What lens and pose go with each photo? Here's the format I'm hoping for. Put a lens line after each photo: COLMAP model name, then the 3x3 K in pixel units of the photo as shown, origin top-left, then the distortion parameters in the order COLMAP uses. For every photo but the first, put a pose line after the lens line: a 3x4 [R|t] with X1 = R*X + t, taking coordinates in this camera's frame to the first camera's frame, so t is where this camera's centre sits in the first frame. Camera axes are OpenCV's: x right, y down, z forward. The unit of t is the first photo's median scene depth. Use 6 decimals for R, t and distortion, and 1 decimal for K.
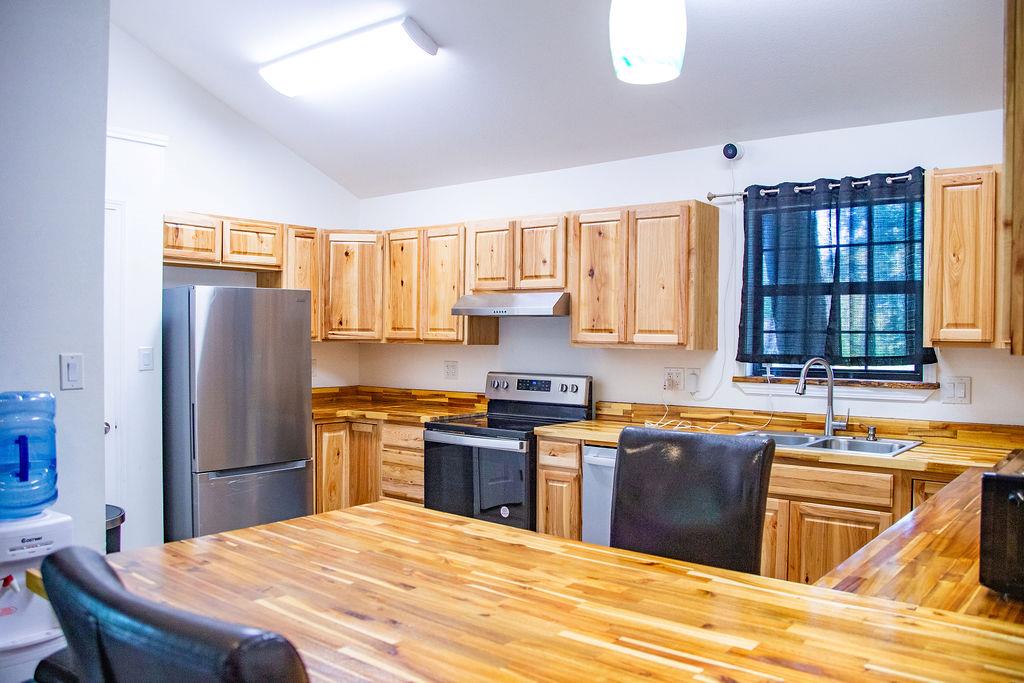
lens RADIAL K [[831.3, 0, 512.0], [0, 831.3, 341.5], [0, 0, 1]] dist [-0.143971, 0.120732]
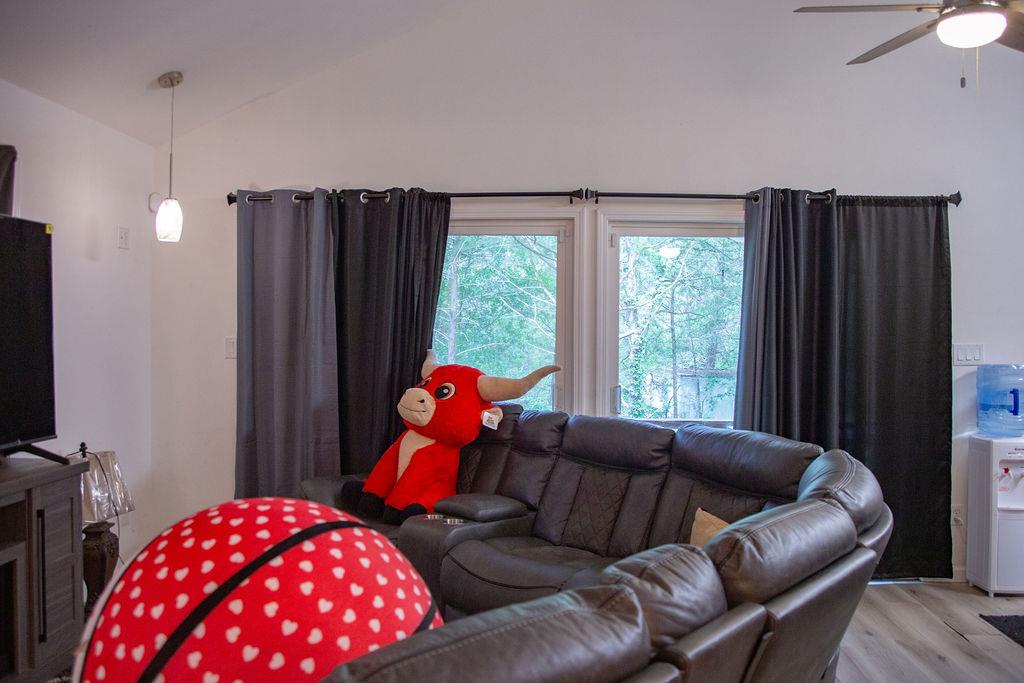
lens RADIAL K [[831.3, 0, 512.0], [0, 831.3, 341.5], [0, 0, 1]] dist [-0.143971, 0.120732]
pose [[0.581535, 0.004775, -0.813508, 0.083652], [-0.006095, 0.999980, 0.001513, 0.010242], [0.813499, 0.004078, 0.581552, -0.465577]]
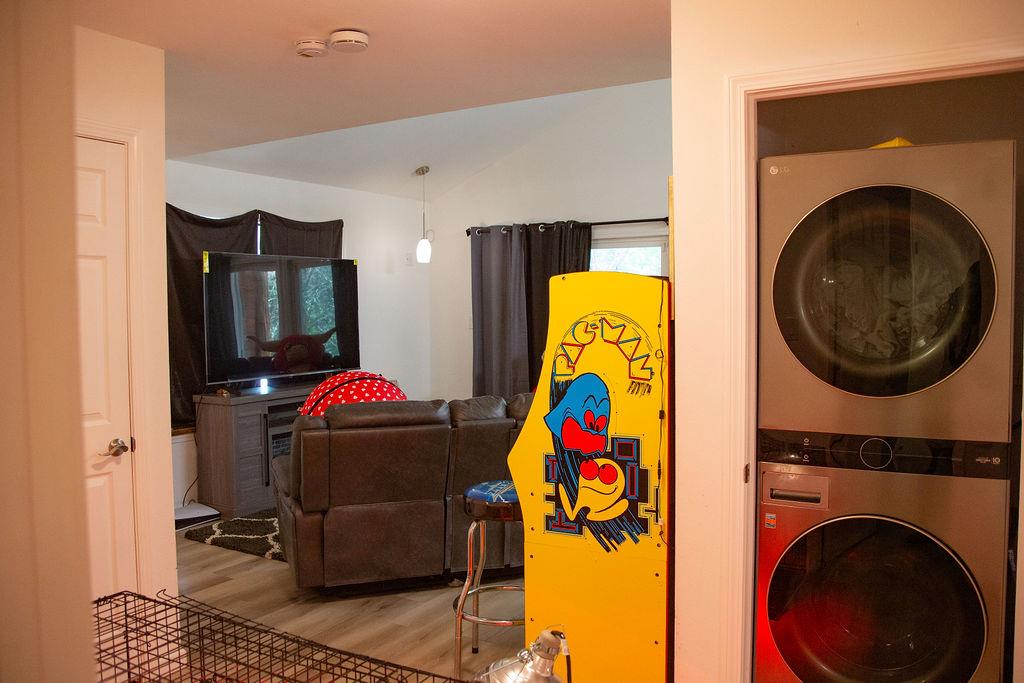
lens RADIAL K [[831.3, 0, 512.0], [0, 831.3, 341.5], [0, 0, 1]] dist [-0.143971, 0.120732]
pose [[0.146295, 0.032453, -0.988709, 0.746609], [0.001530, 0.999453, 0.033032, 0.005066], [0.989240, -0.006345, 0.146165, -0.325634]]
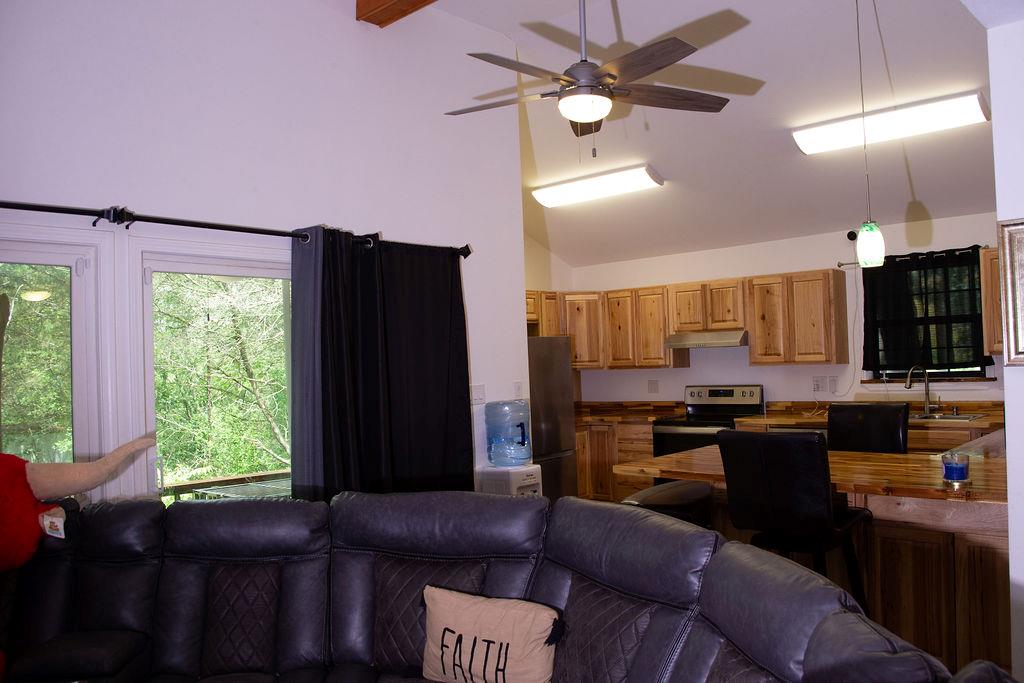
lens RADIAL K [[831.3, 0, 512.0], [0, 831.3, 341.5], [0, 0, 1]] dist [-0.143971, 0.120732]
pose [[0.996083, -0.045891, -0.075584, -0.248753], [0.043412, 0.998474, -0.034124, -0.006172], [0.077035, 0.030709, 0.996555, -0.538566]]
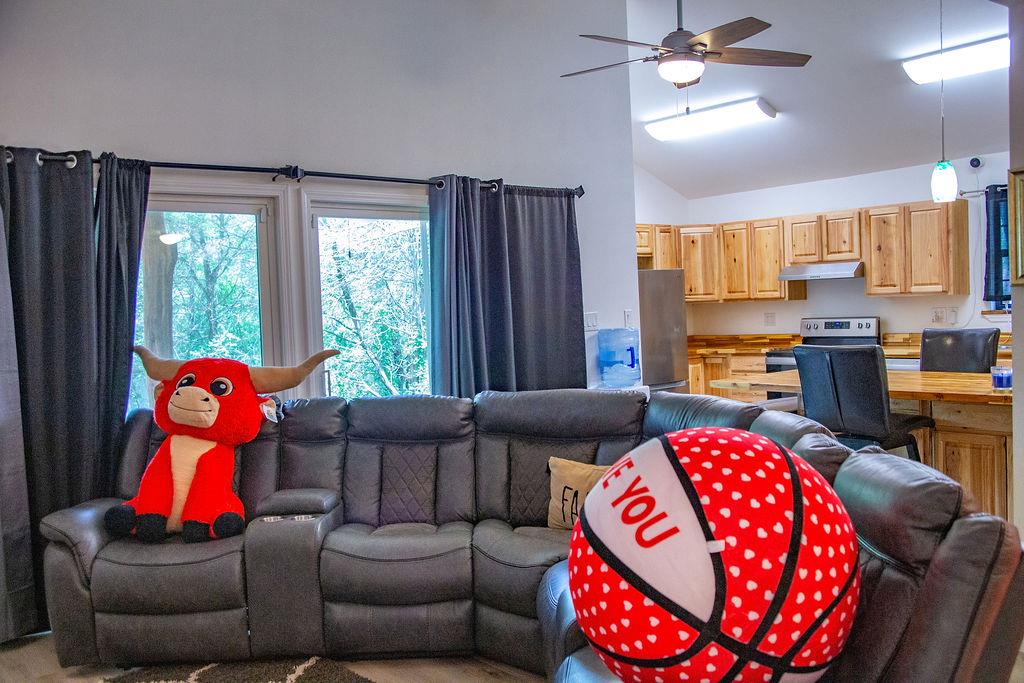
lens RADIAL K [[960.1, 0, 512.0], [0, 960.1, 341.5], [0, 0, 1]] dist [-0.078469, 0.130684]
pose [[0.978079, -0.041898, -0.203973, -0.209886], [0.047969, 0.998538, 0.024907, 0.012455], [0.202632, -0.034146, 0.978660, -0.834168]]
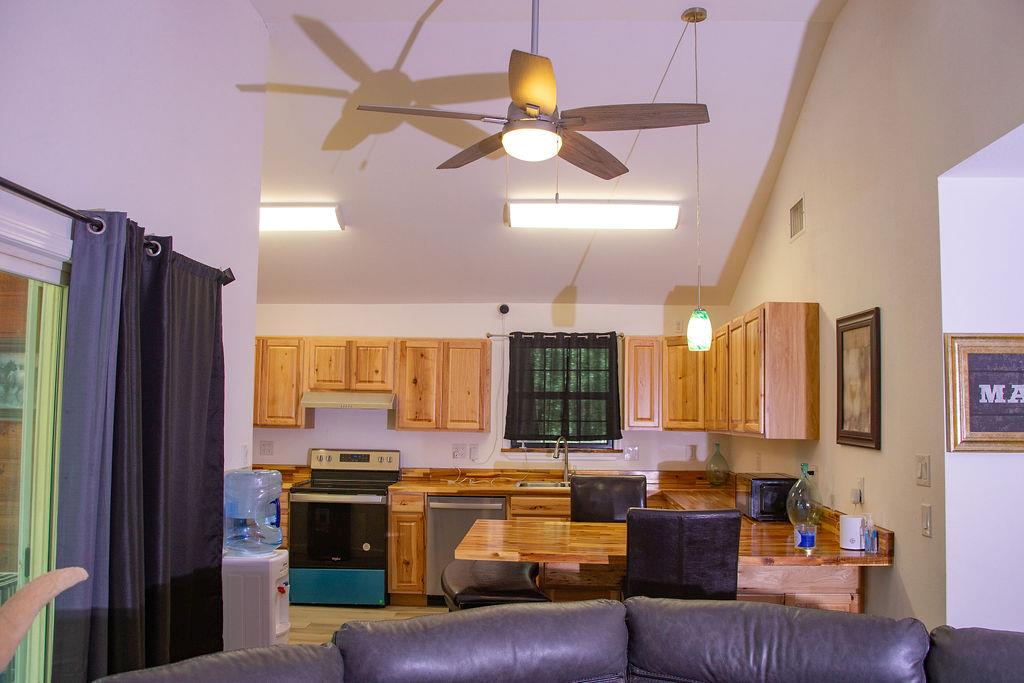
lens RADIAL K [[831.3, 0, 512.0], [0, 831.3, 341.5], [0, 0, 1]] dist [-0.143971, 0.120732]
pose [[0.807605, 0.050080, 0.587593, -0.629403], [-0.000650, 0.996463, -0.084035, -0.027836], [-0.589723, 0.067485, 0.804781, -0.304612]]
